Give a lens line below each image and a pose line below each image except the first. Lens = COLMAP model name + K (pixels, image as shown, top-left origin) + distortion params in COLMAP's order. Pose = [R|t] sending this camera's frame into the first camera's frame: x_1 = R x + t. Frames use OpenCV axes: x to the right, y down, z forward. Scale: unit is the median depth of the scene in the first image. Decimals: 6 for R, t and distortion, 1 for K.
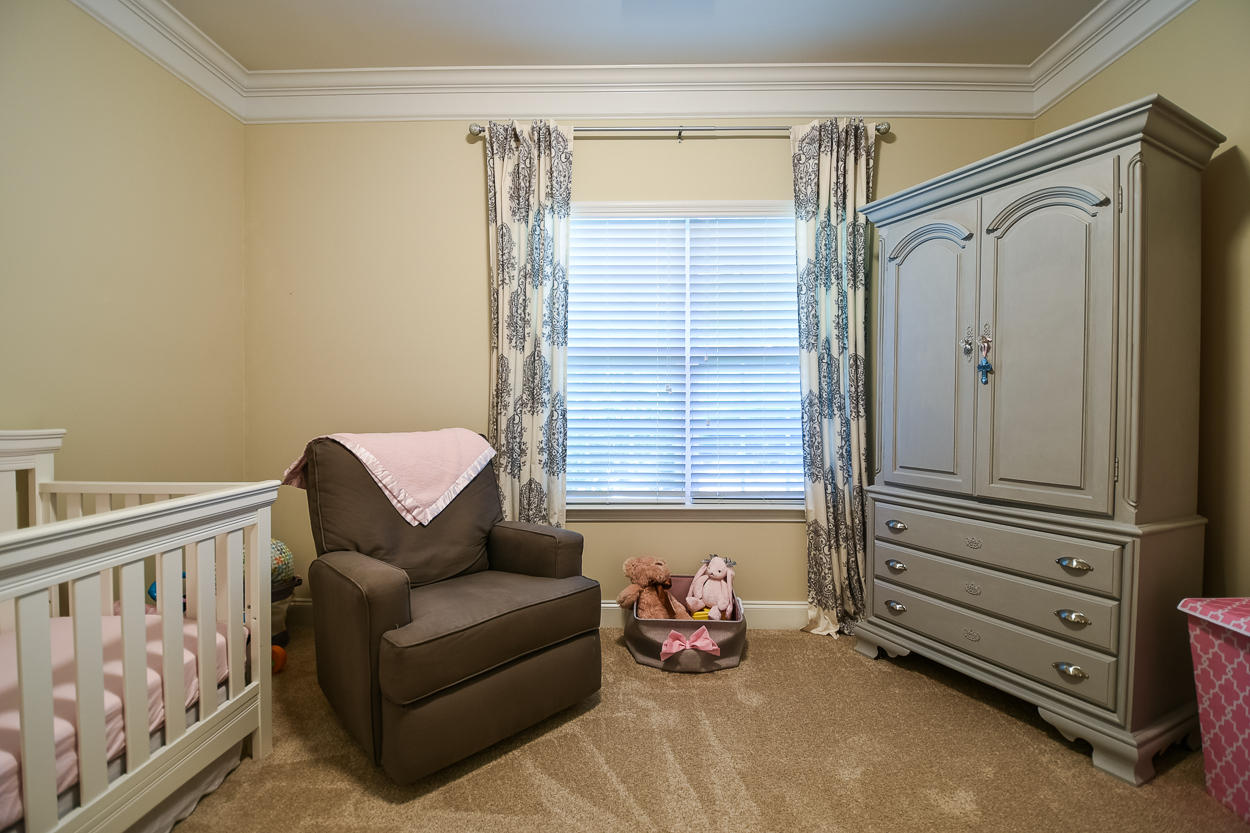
lens RADIAL K [[556.0, 0, 619.2], [0, 556.0, 411.7], [0, 0, 1]] dist [0.002525, -0.013566]
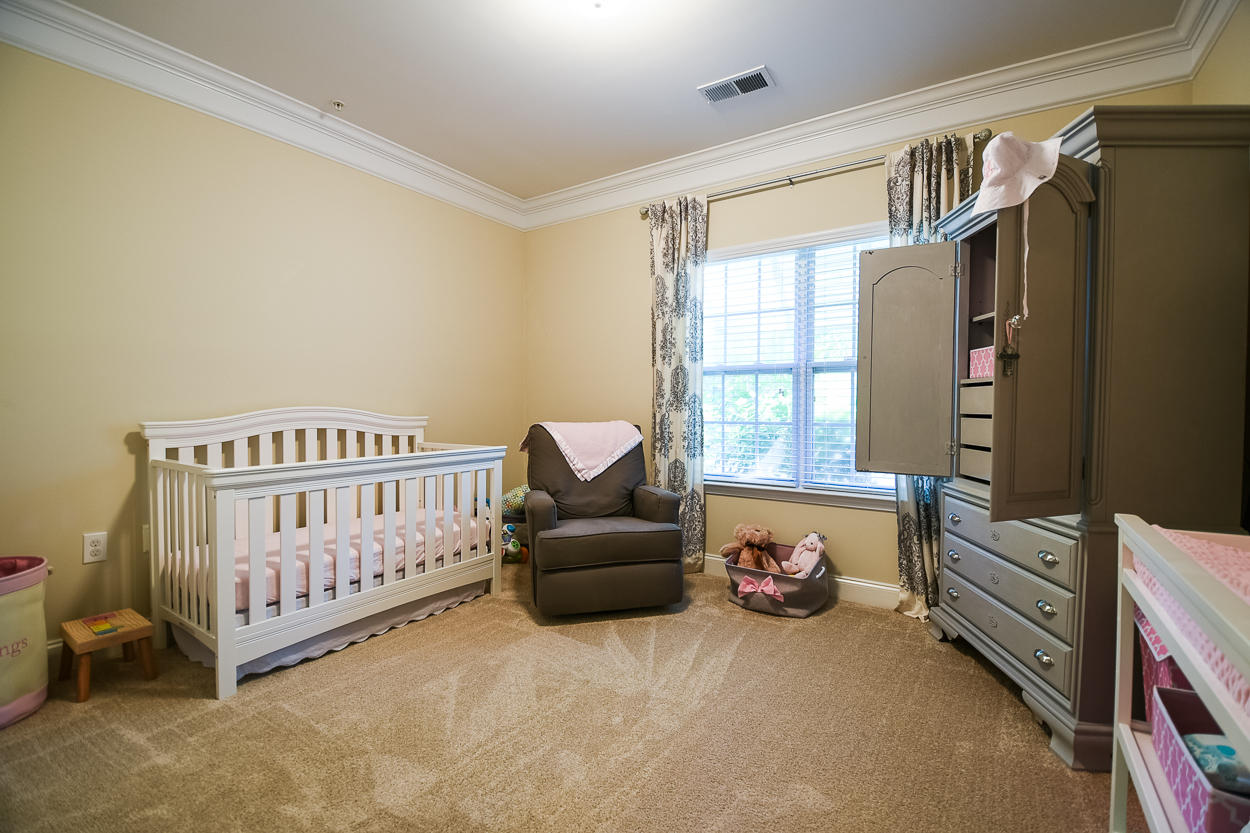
lens RADIAL K [[556.0, 0, 619.2], [0, 556.0, 411.7], [0, 0, 1]] dist [0.002525, -0.013566]
pose [[0.834721, 0.007583, -0.550621, 0.486189], [-0.006984, 0.999971, 0.003183, 0.000827], [0.550629, 0.001188, 0.834749, -0.223381]]
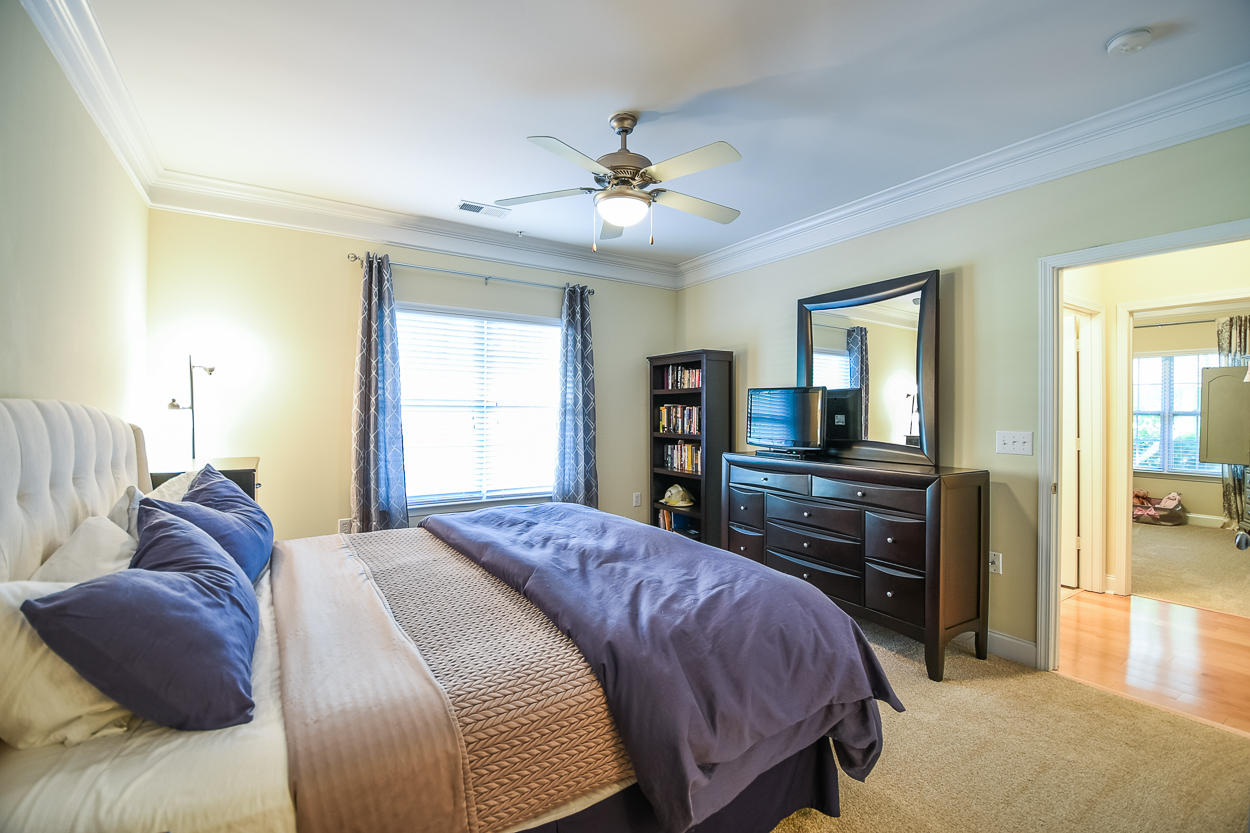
lens RADIAL K [[556.0, 0, 619.2], [0, 556.0, 411.7], [0, 0, 1]] dist [0.002525, -0.013566]
pose [[0.547461, 0.007158, -0.836801, 0.895406], [-0.008176, 0.999961, 0.003205, -0.095564], [0.836791, 0.005087, 0.547498, -2.531453]]
